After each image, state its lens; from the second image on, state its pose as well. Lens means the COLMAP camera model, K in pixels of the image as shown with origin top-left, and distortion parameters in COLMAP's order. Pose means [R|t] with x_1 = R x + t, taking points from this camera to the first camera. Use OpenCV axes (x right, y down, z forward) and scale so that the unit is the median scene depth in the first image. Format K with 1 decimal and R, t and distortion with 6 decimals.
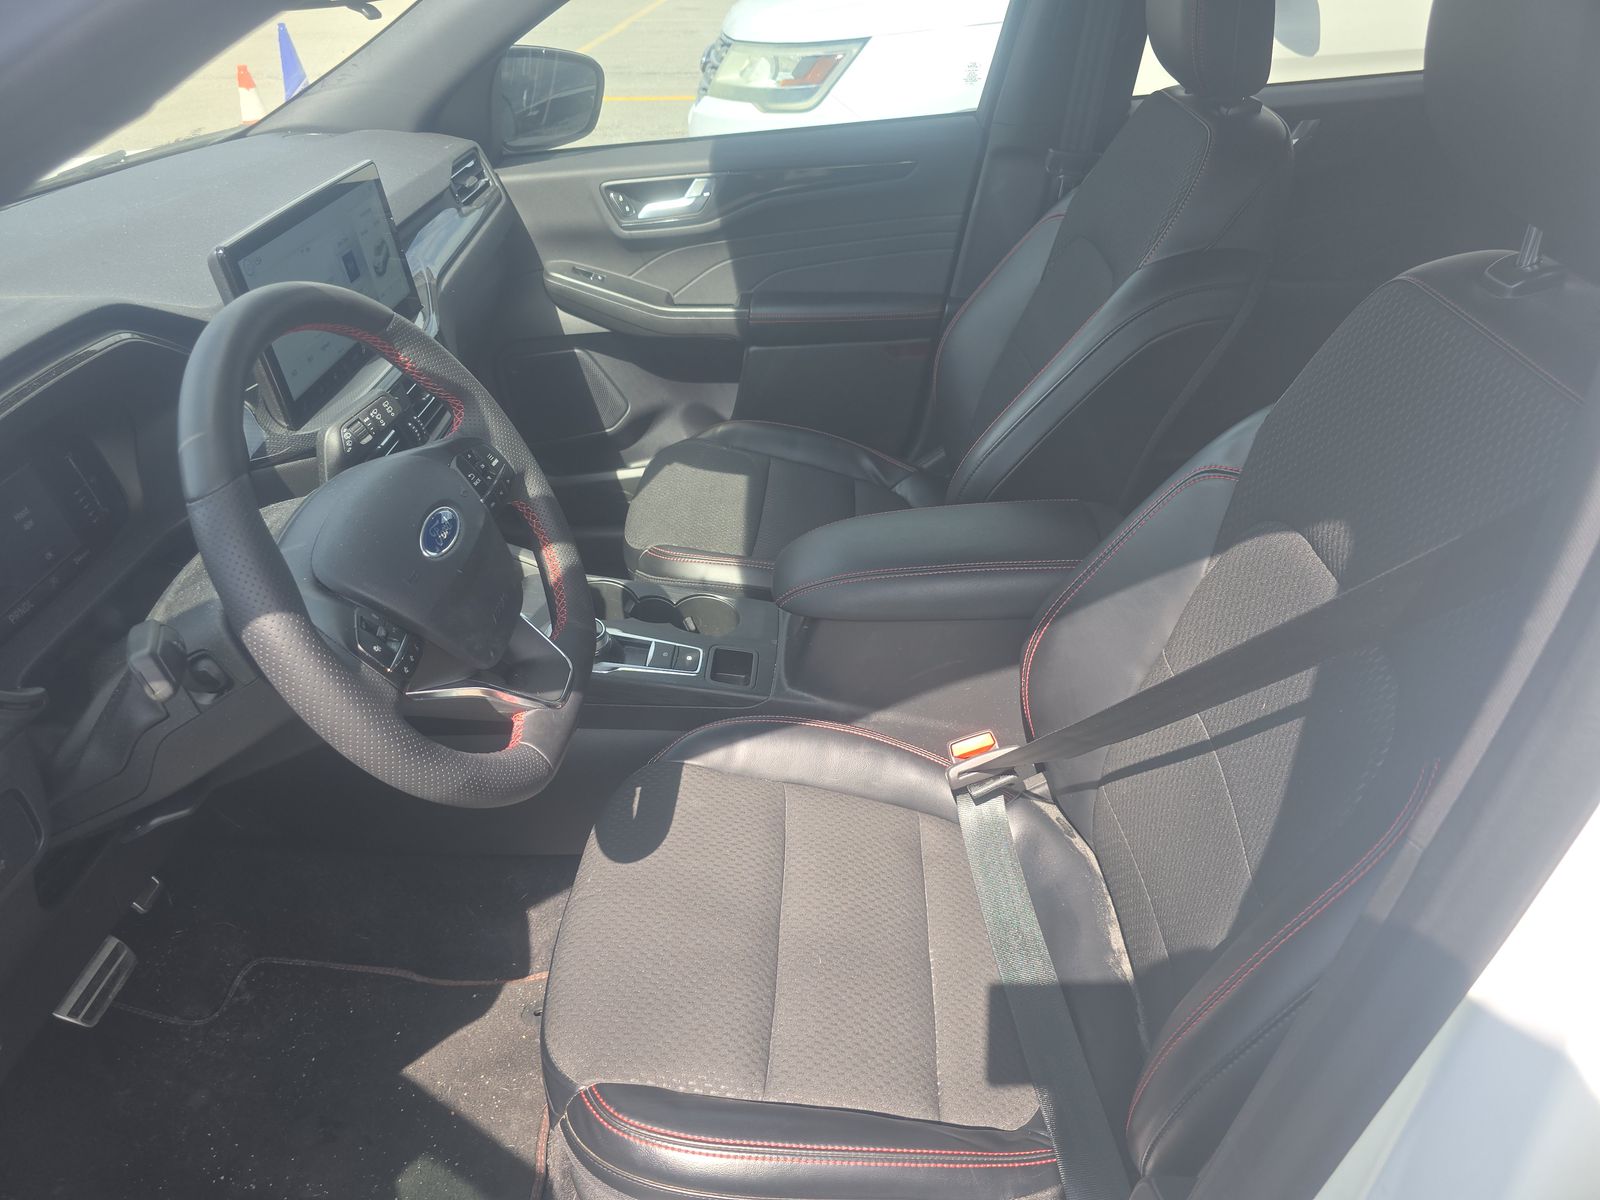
lens RADIAL K [[1051.7, 0, 800.0], [0, 1051.7, 600.0], [0, 0, 1]] dist [0.054525, -0.052725]
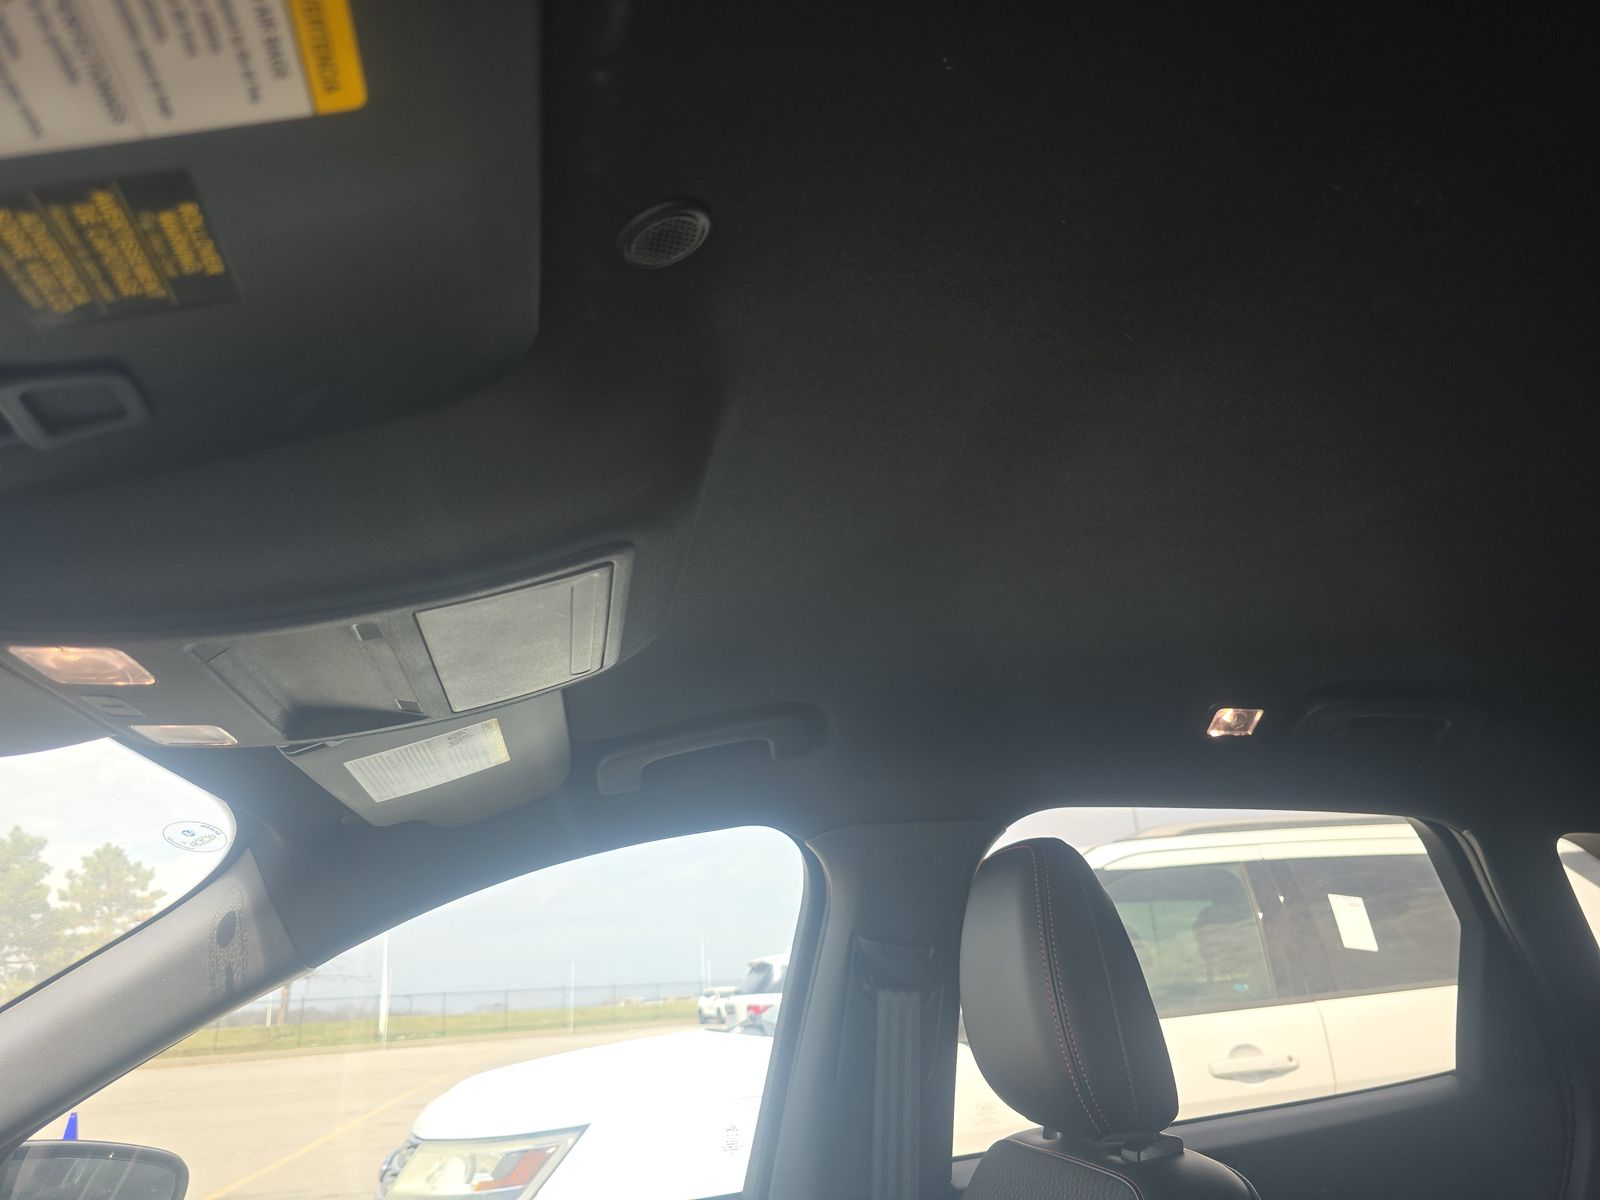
lens RADIAL K [[1051.7, 0, 800.0], [0, 1051.7, 600.0], [0, 0, 1]] dist [0.054525, -0.052725]
pose [[0.971524, 0.062308, 0.228600, 0.008304], [0.151271, 0.579473, -0.800829, -0.057761], [-0.182366, 0.812606, 0.553547, 0.141037]]
